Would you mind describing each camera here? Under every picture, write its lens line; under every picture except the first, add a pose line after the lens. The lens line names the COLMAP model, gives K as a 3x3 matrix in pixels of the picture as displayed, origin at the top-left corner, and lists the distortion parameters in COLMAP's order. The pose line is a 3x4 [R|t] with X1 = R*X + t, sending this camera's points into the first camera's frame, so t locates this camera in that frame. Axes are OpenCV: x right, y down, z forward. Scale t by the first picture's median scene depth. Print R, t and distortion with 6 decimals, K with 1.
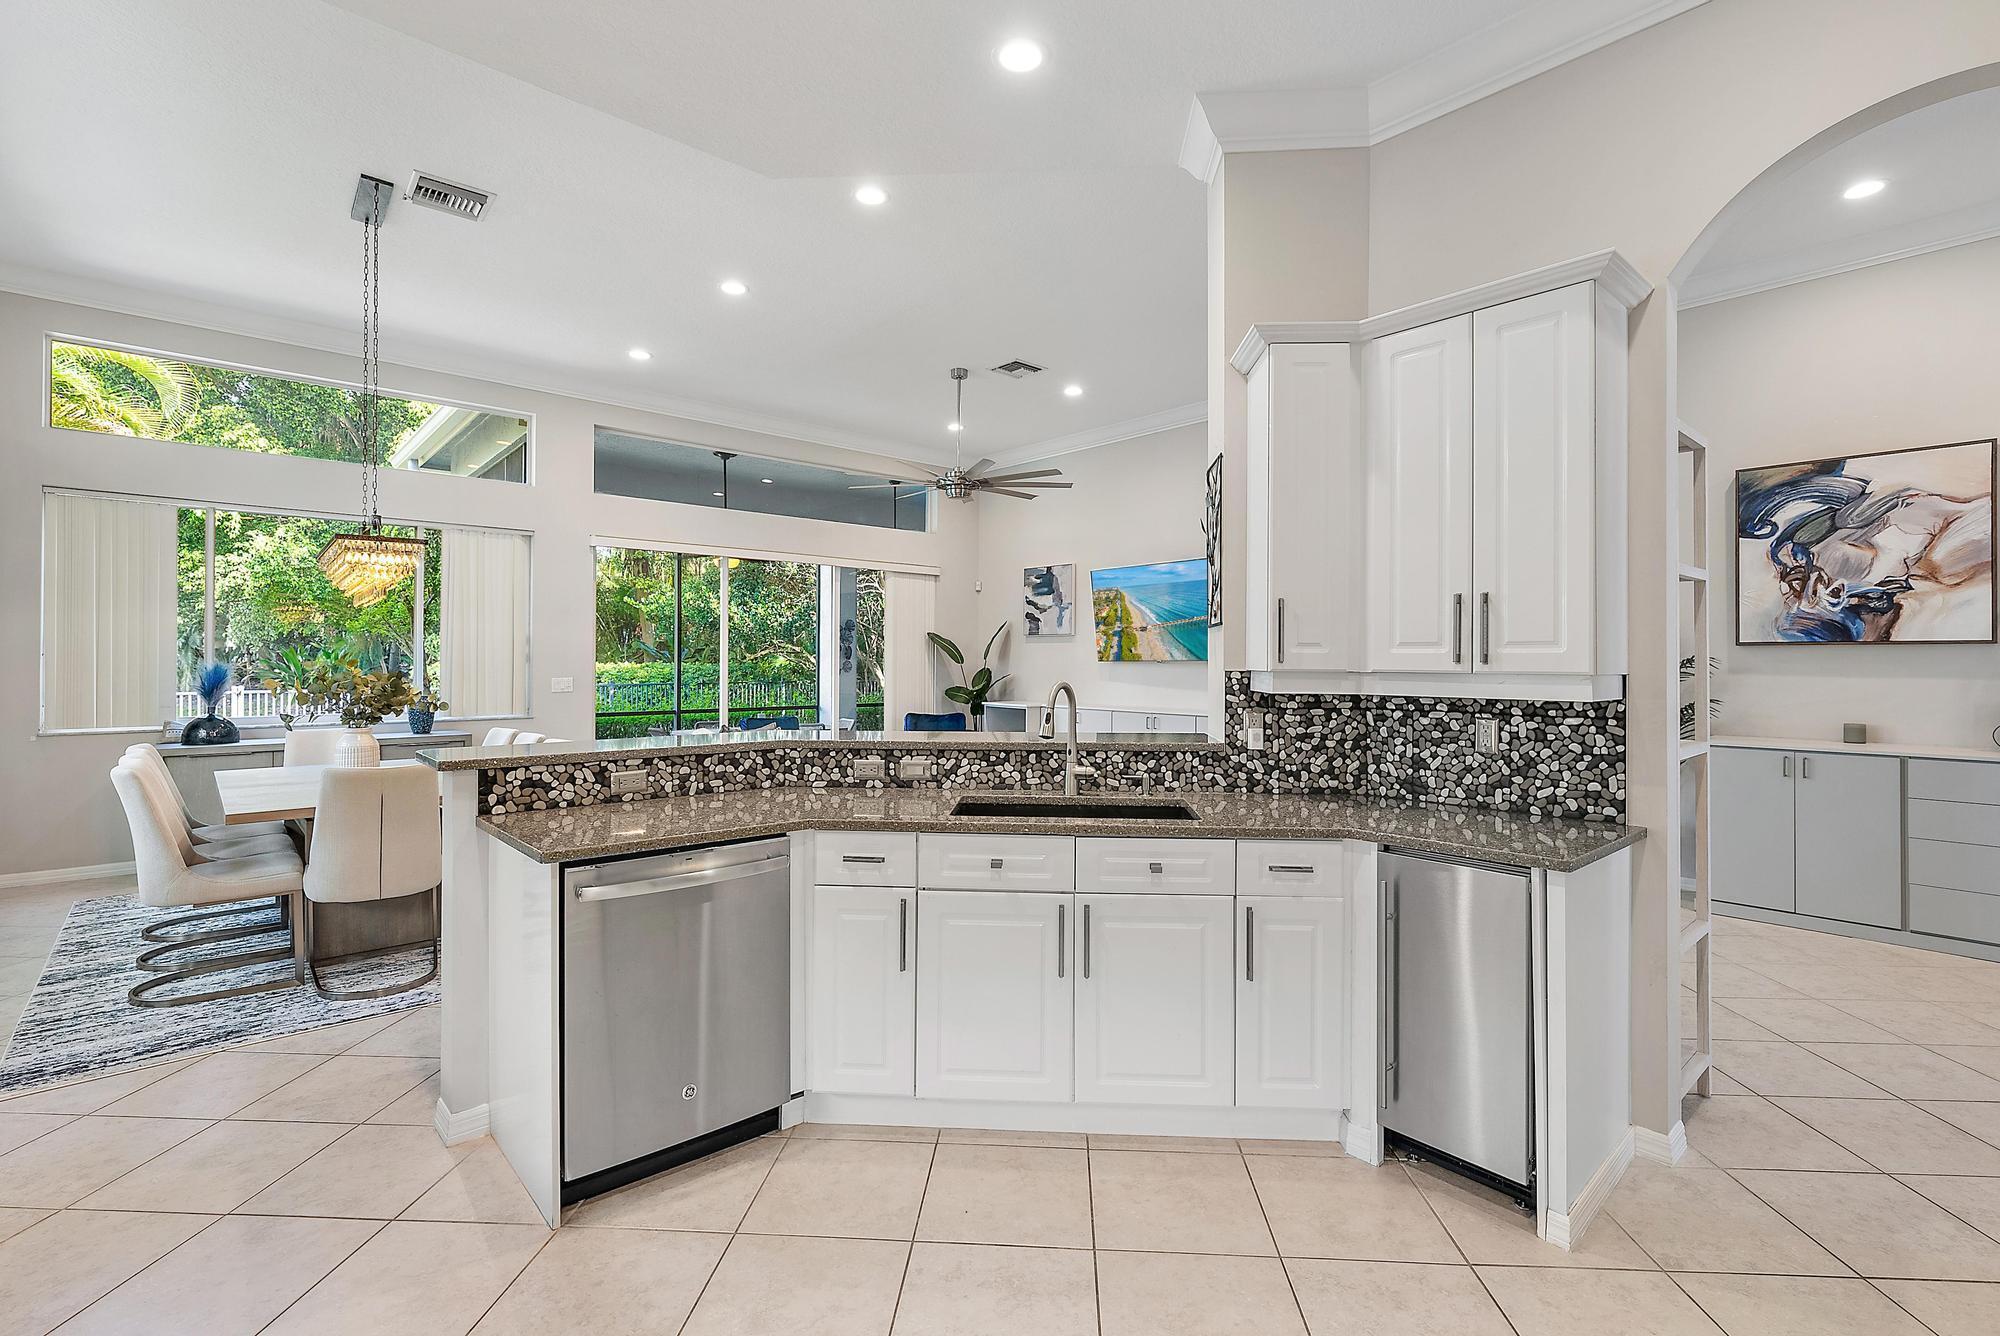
lens RADIAL K [[898.0, 0, 1013.6], [0, 898.0, 658.4], [0, 0, 1]] dist [-0.001804, 0.000315]
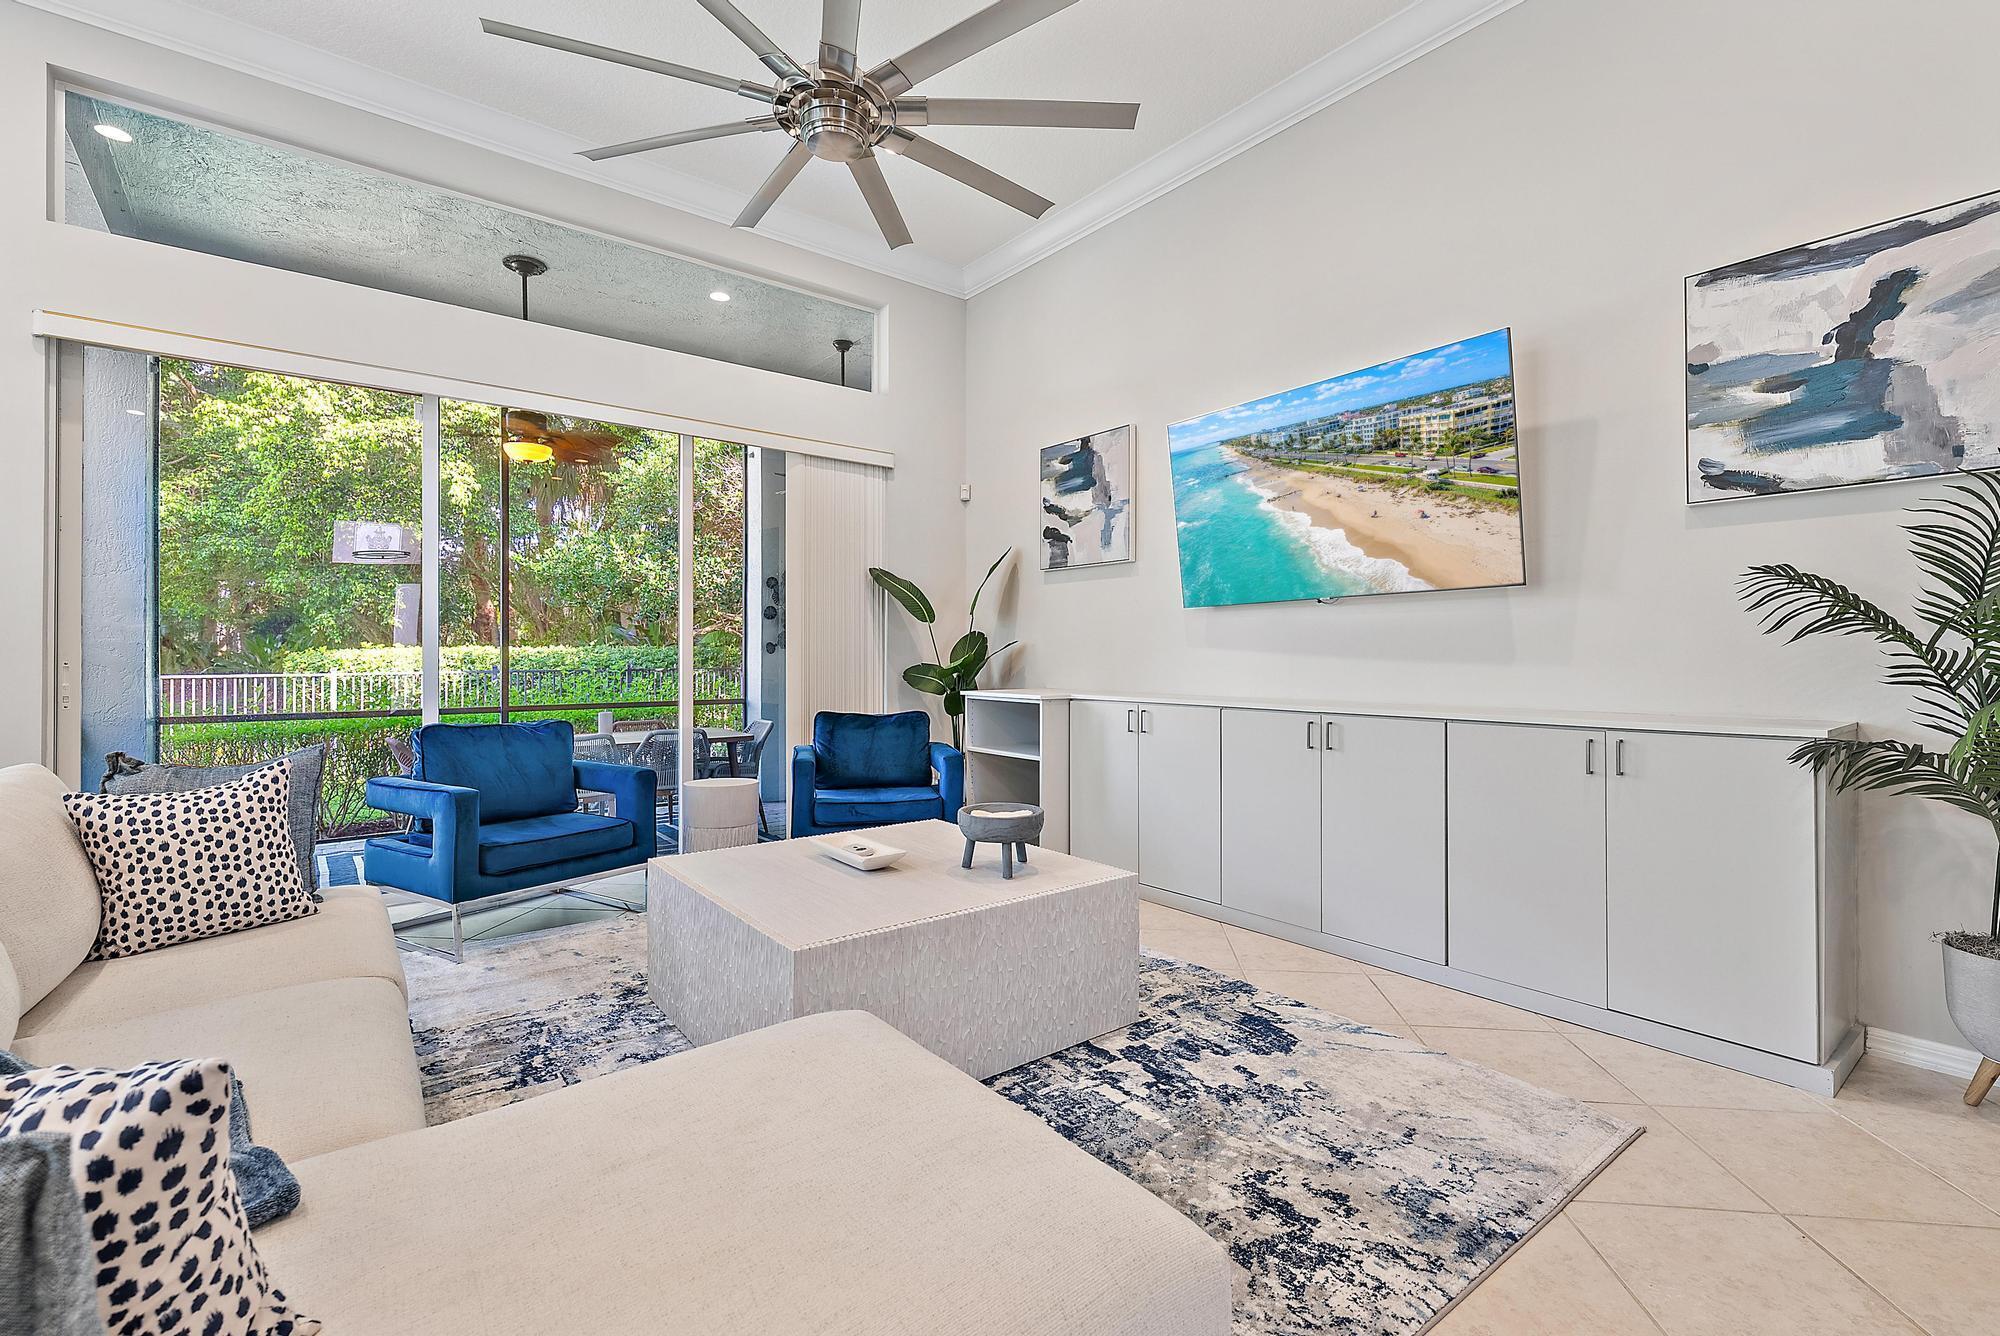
lens RADIAL K [[898.0, 0, 1011.2], [0, 898.0, 650.5], [0, 0, 1]] dist [-0.001804, 0.000315]
pose [[0.998439, -0.006063, -0.055520, 0.077916], [0.005904, 0.999978, -0.003032, 0.084838], [0.055538, 0.002700, 0.998453, 1.489833]]
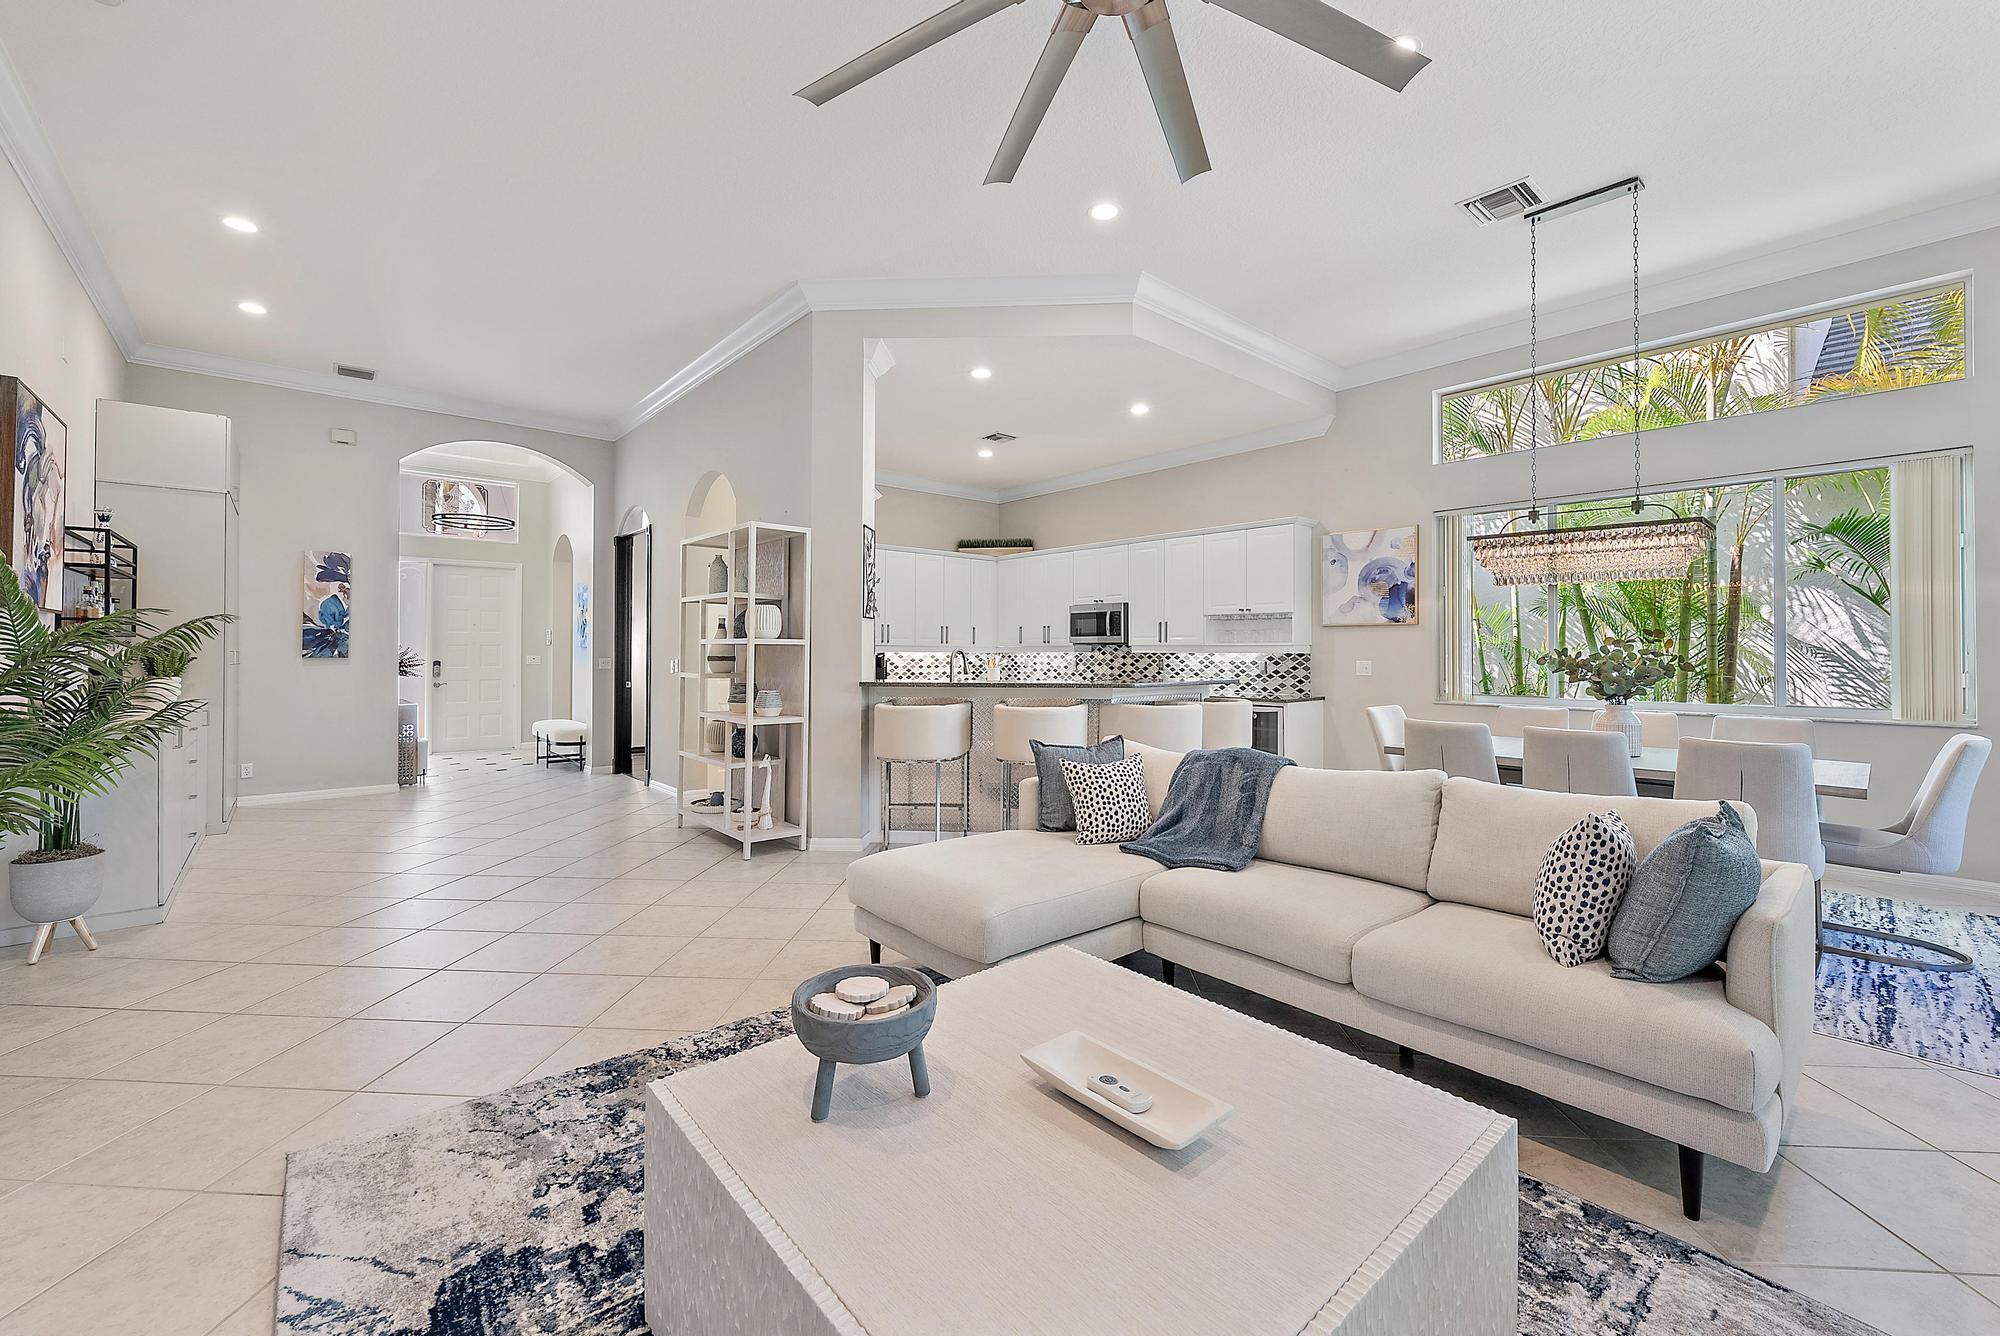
lens RADIAL K [[810.2, 0, 997.0], [0, 810.2, 650.0], [0, 0, 1]] dist [-0.000426, -0.000089]
pose [[-0.999824, -0.005742, 0.017859, -0.073080], [-0.005783, 0.999981, -0.002263, 0.033527], [-0.017846, -0.002366, -0.999838, 2.878303]]
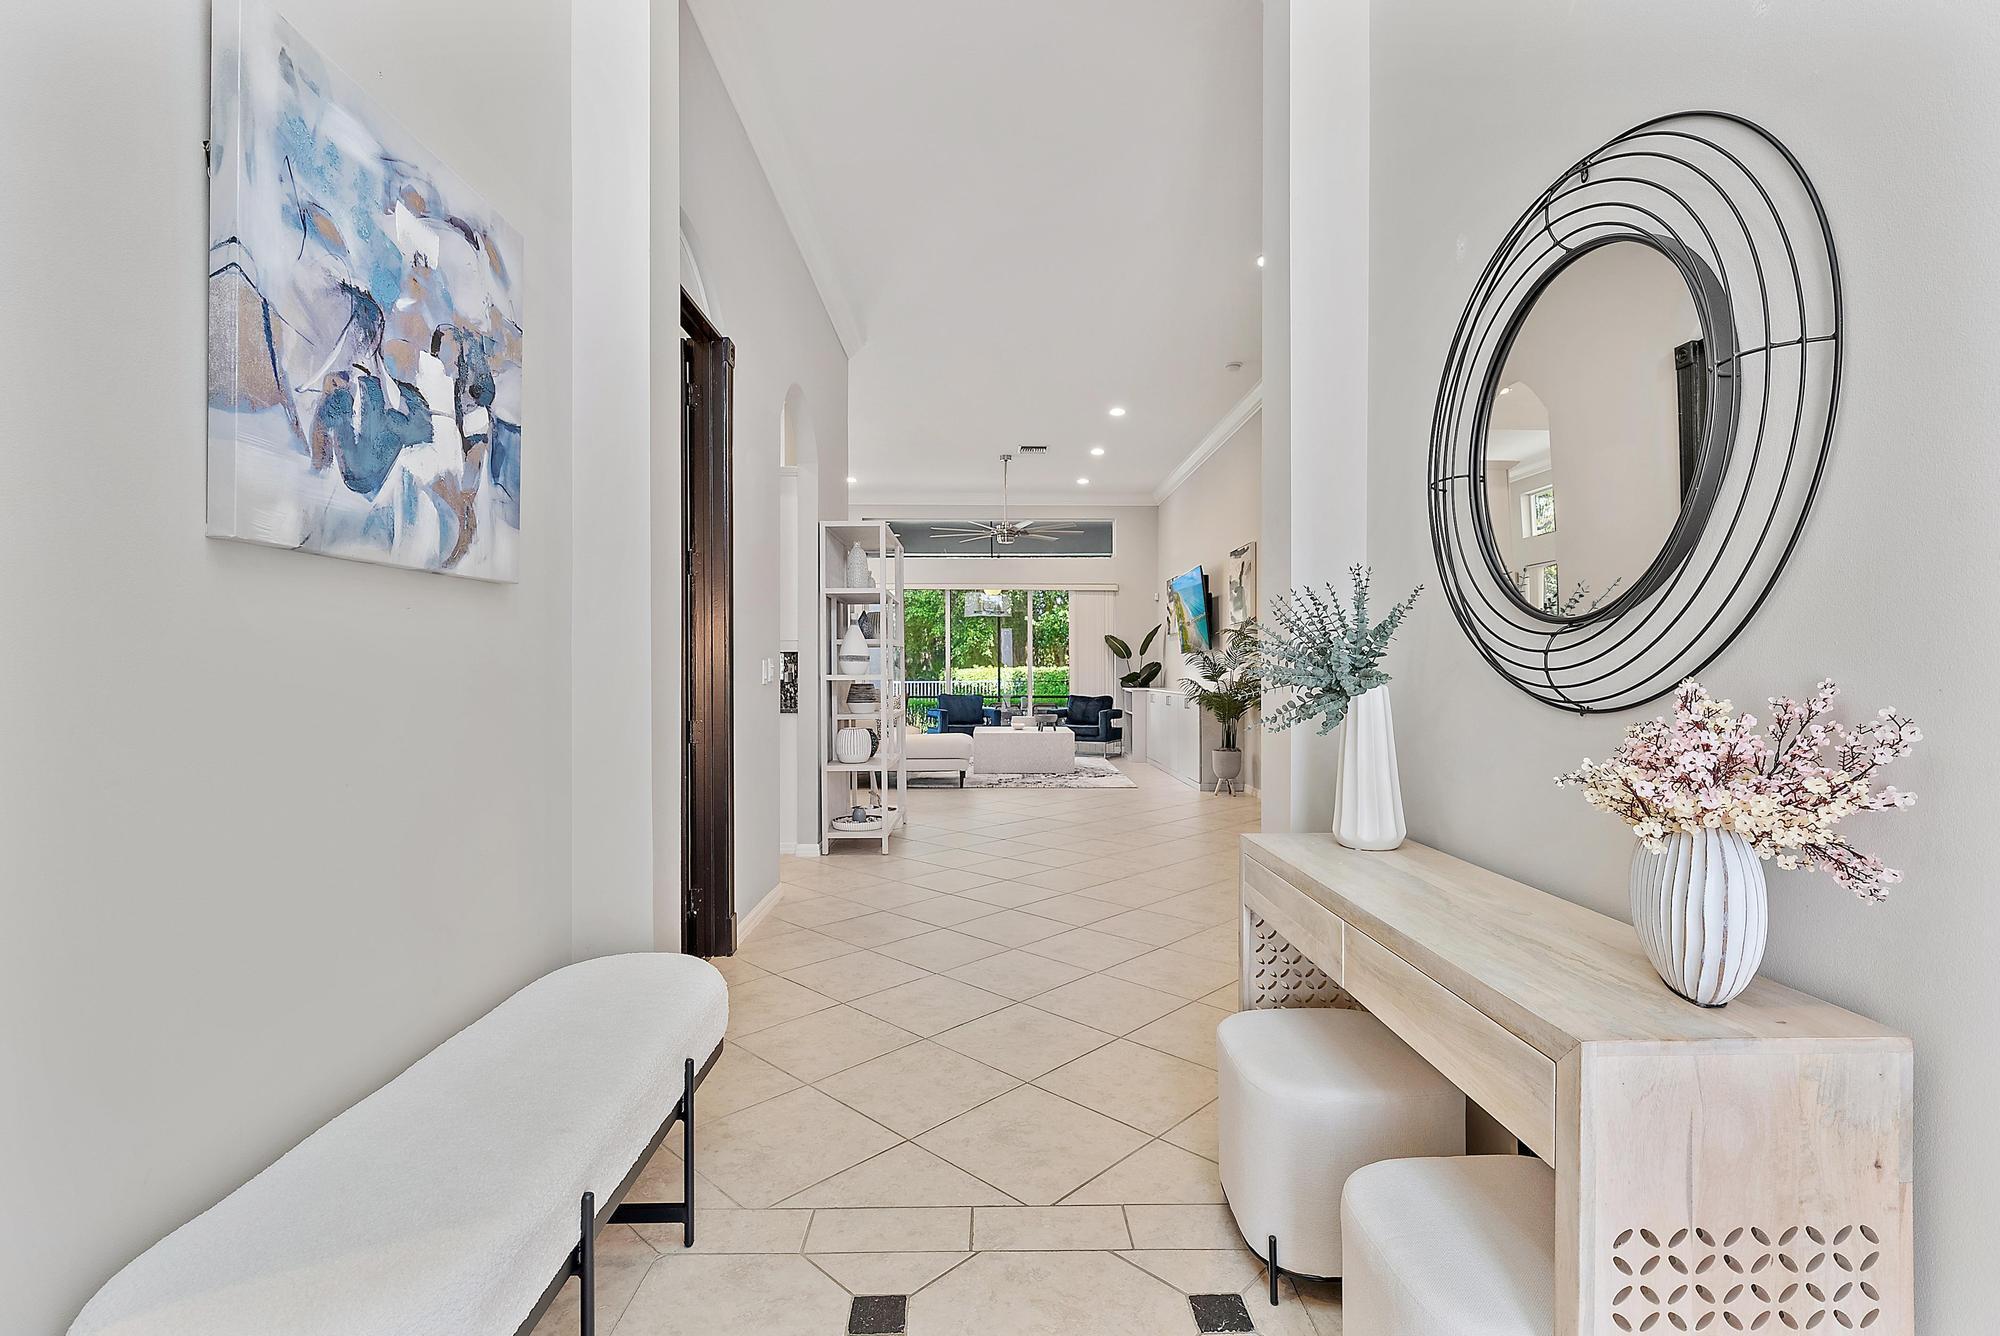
lens RADIAL K [[898.0, 0, 997.1], [0, 898.0, 672.9], [0, 0, 1]] dist [-0.001804, 0.000315]
pose [[0.761443, -0.004783, -0.648214, 2.090869], [0.006174, 0.999981, -0.000127, 0.084863], [0.648203, -0.003905, 0.761458, -0.300924]]
